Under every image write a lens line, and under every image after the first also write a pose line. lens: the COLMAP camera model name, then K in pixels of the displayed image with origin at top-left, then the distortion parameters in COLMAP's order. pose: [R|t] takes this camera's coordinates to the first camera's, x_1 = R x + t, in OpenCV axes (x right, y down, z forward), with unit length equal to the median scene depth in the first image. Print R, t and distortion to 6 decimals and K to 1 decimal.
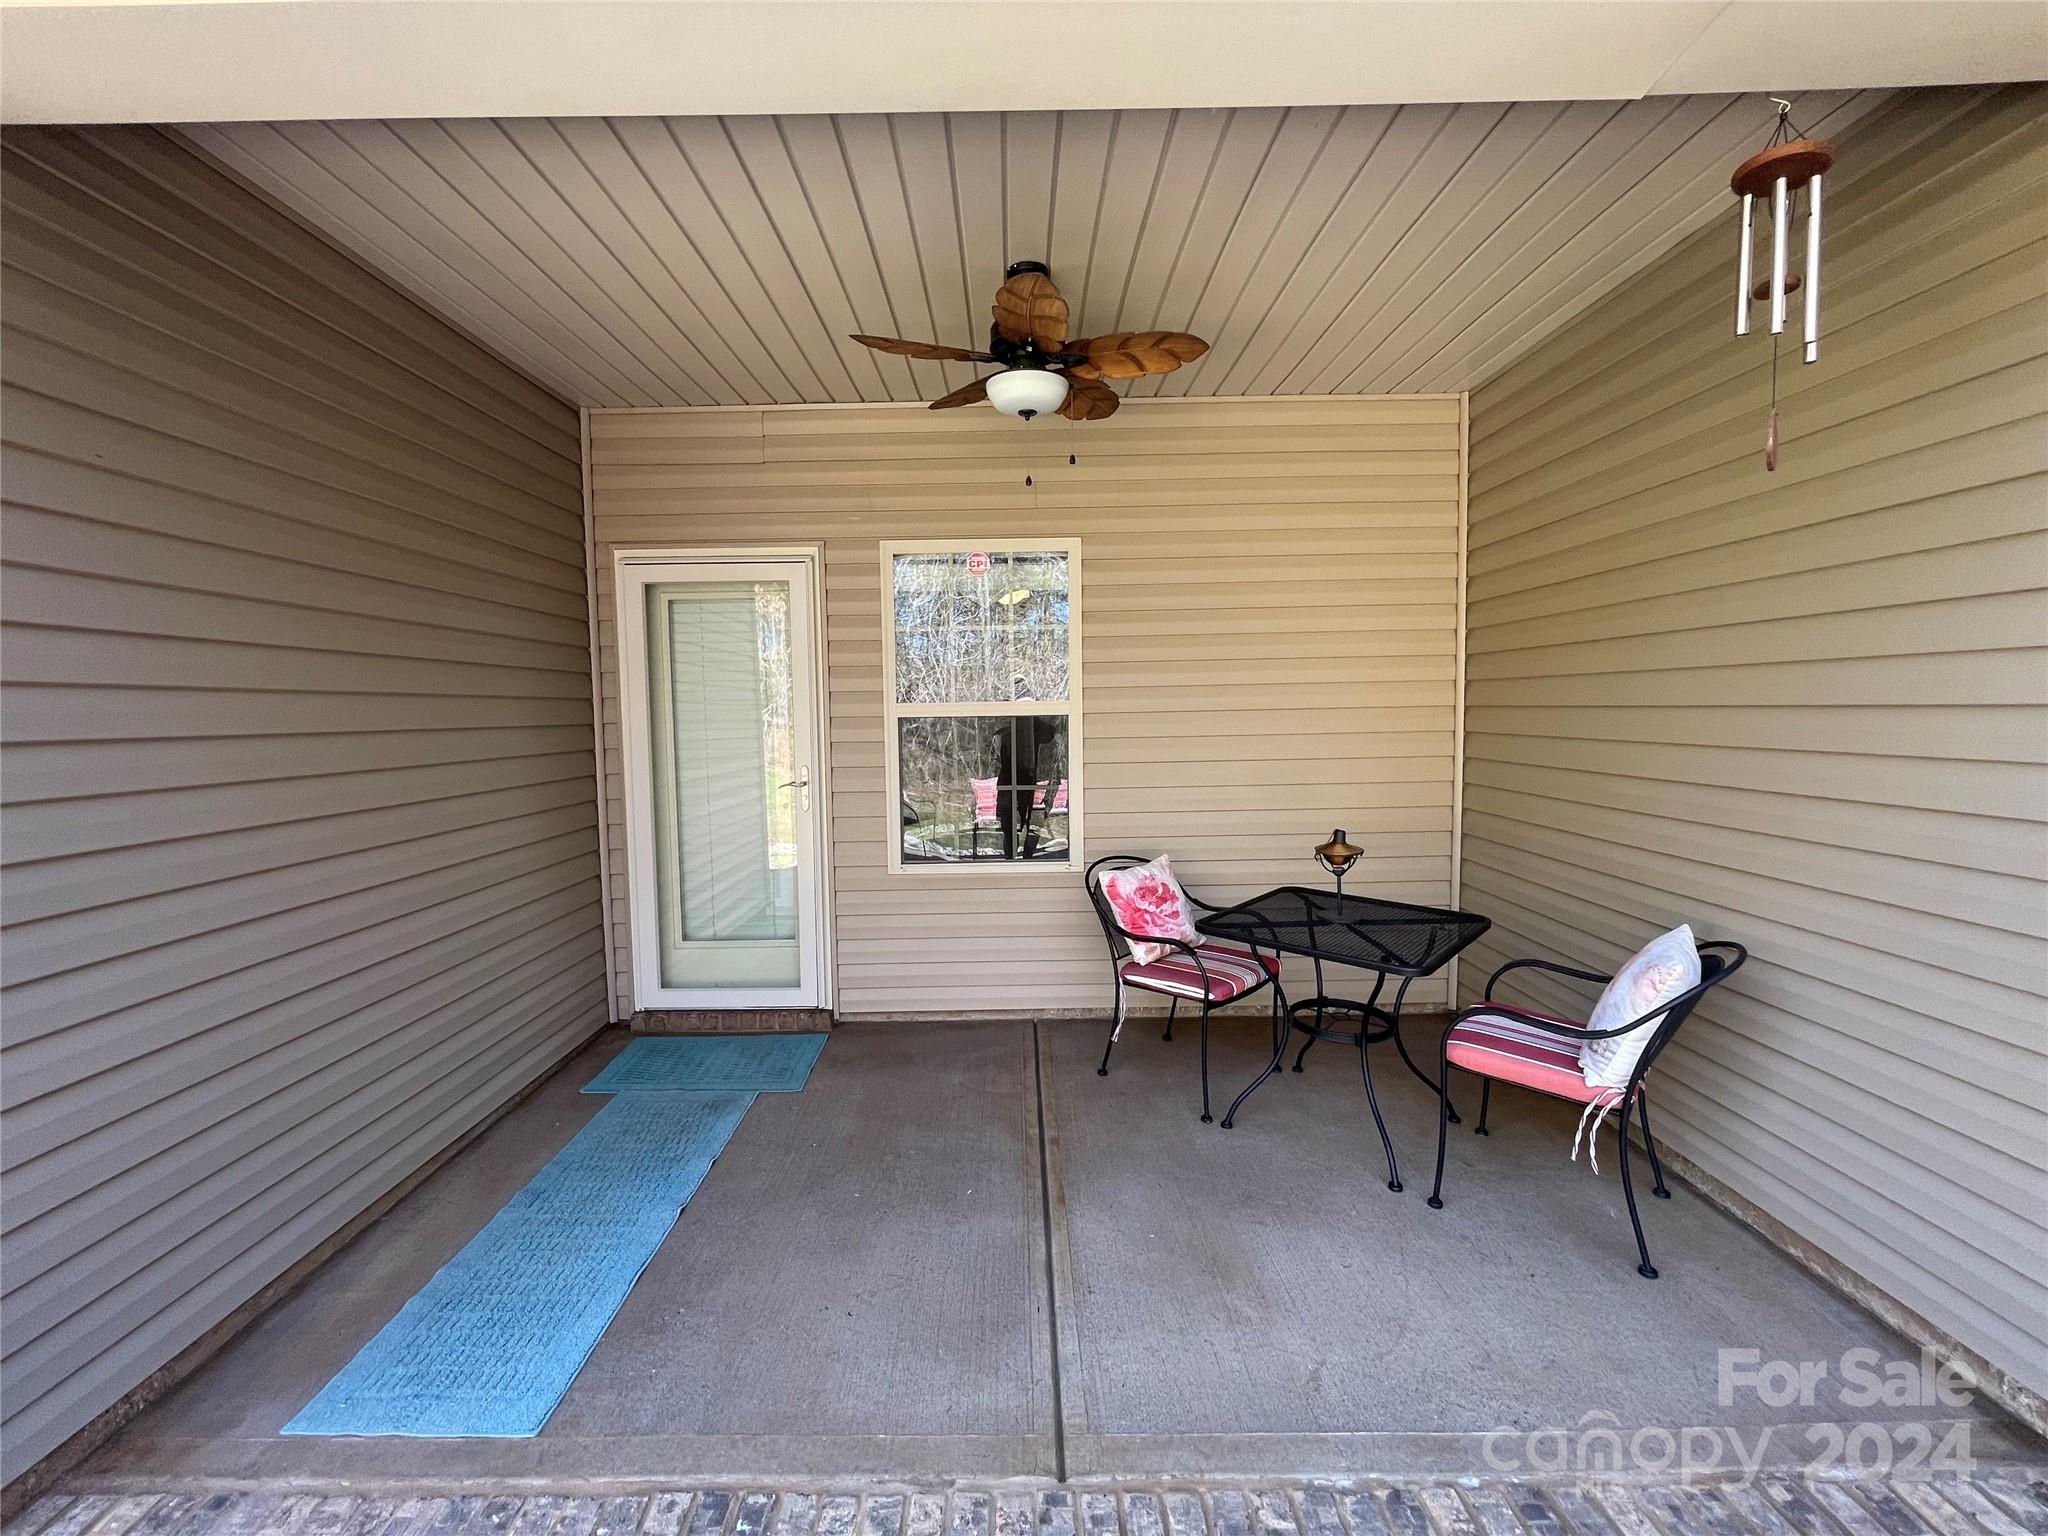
lens RADIAL K [[825.9, 0, 1021.6], [0, 825.9, 757.6], [0, 0, 1]] dist [-0.003579, 0.001056]
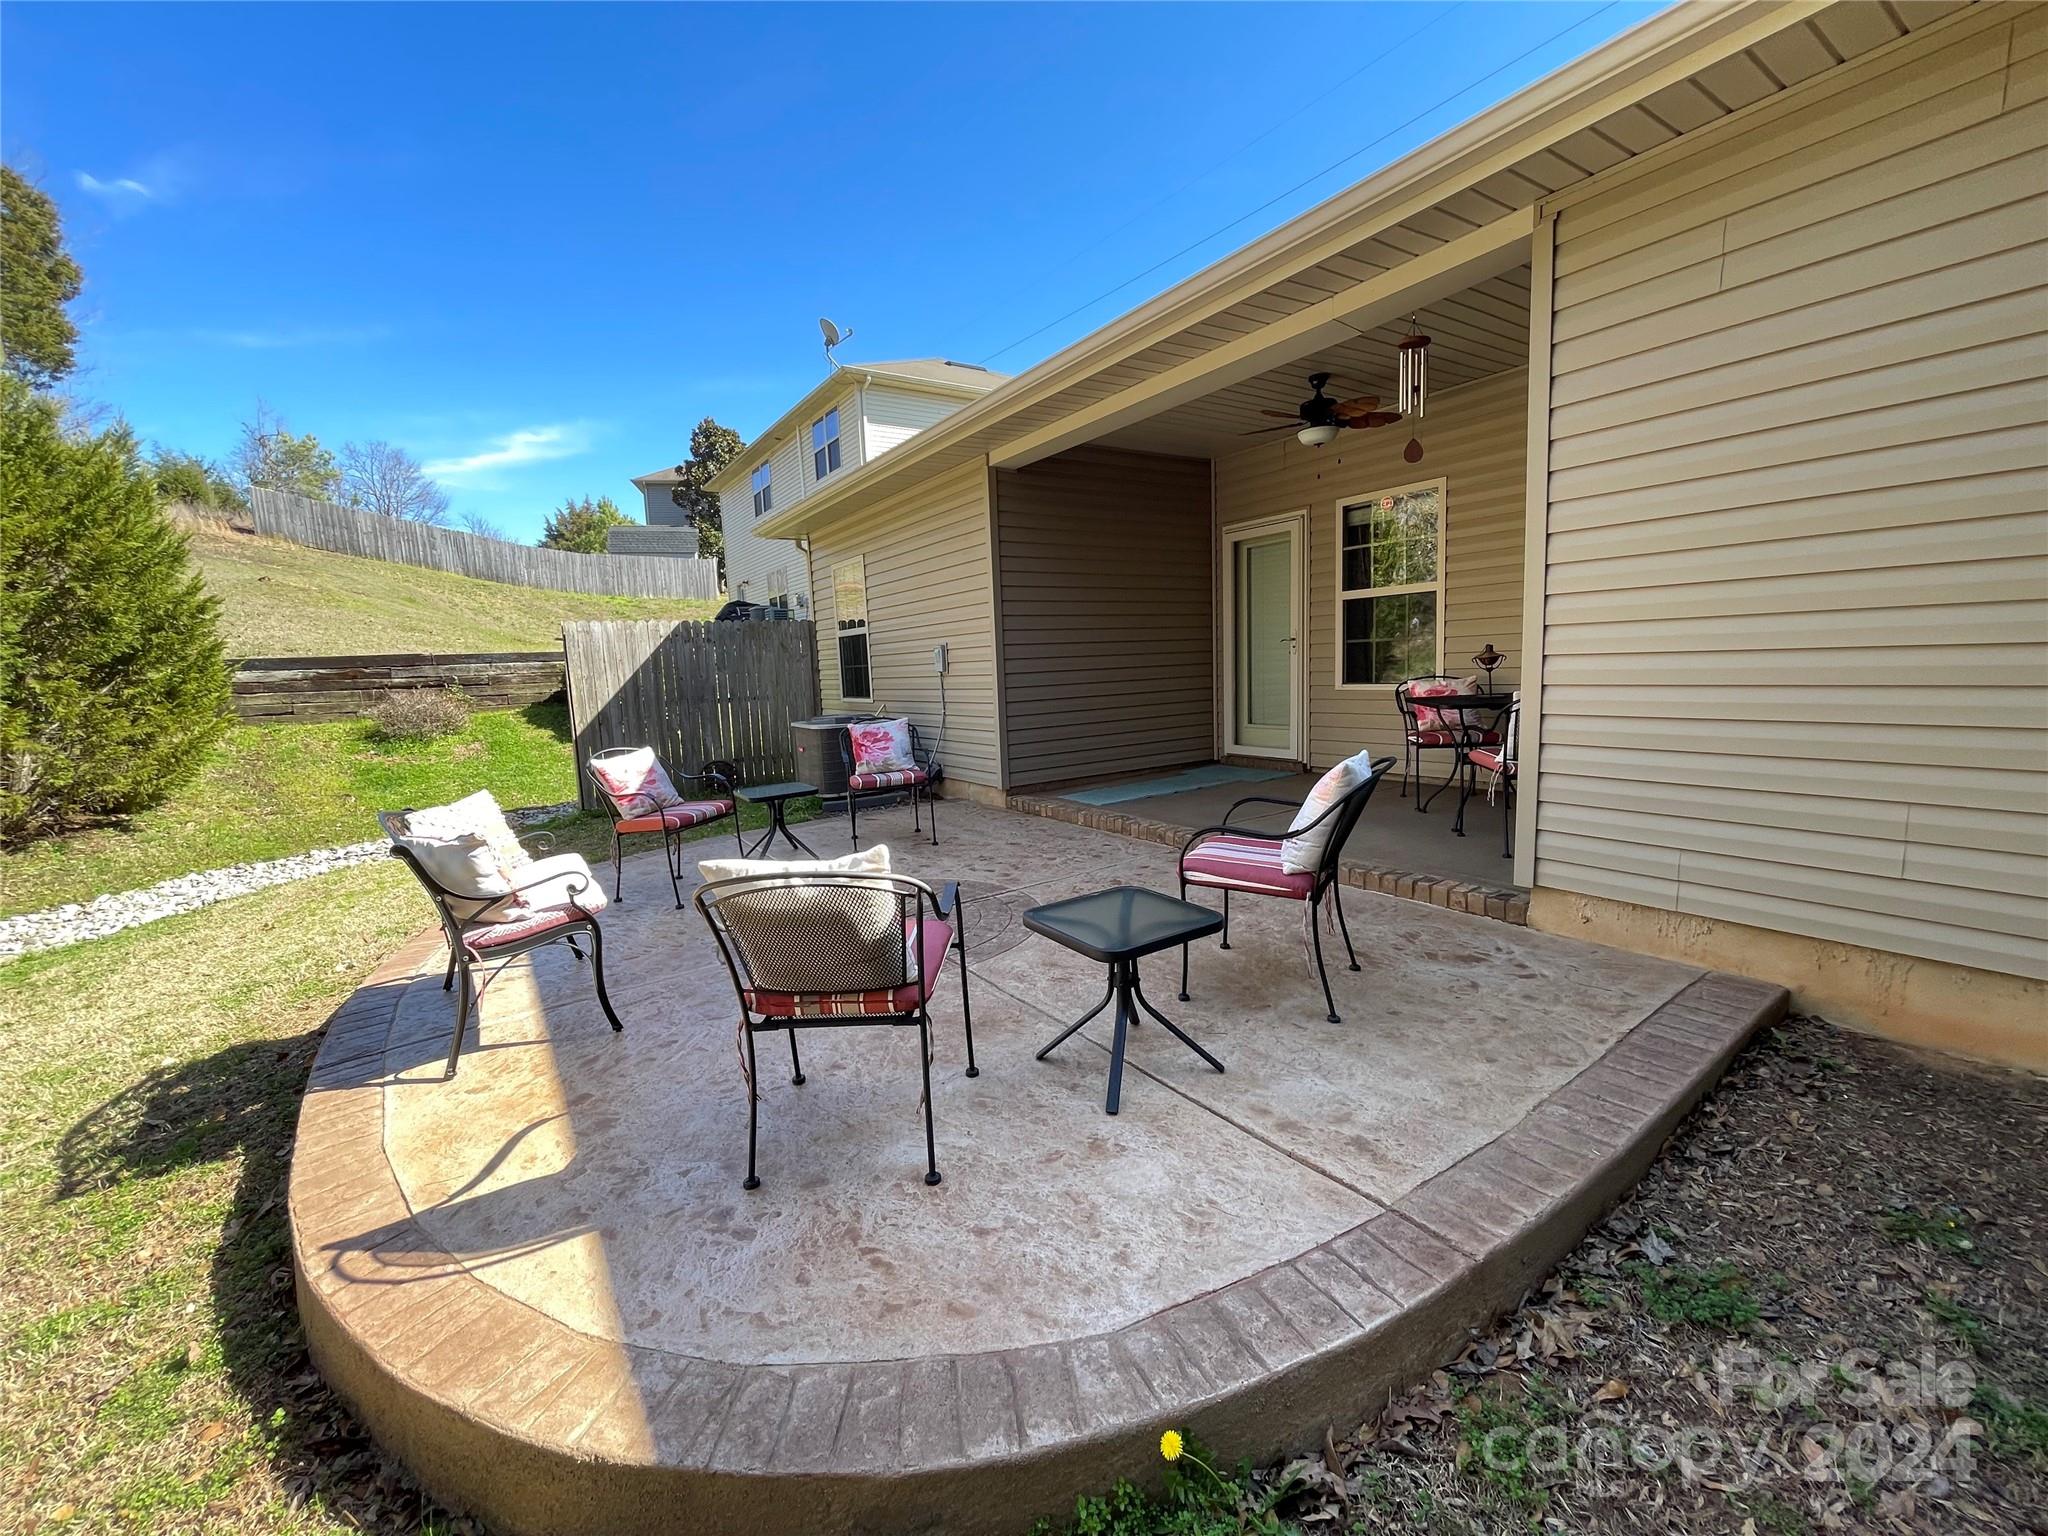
lens RADIAL K [[825.9, 0, 1021.9], [0, 825.9, 768.4], [0, 0, 1]] dist [-0.003579, 0.001056]
pose [[0.552030, 0.095368, -0.828353, 0.982177], [-0.017572, 0.994548, 0.102792, 0.141163], [0.833639, -0.042188, 0.550696, -0.569532]]
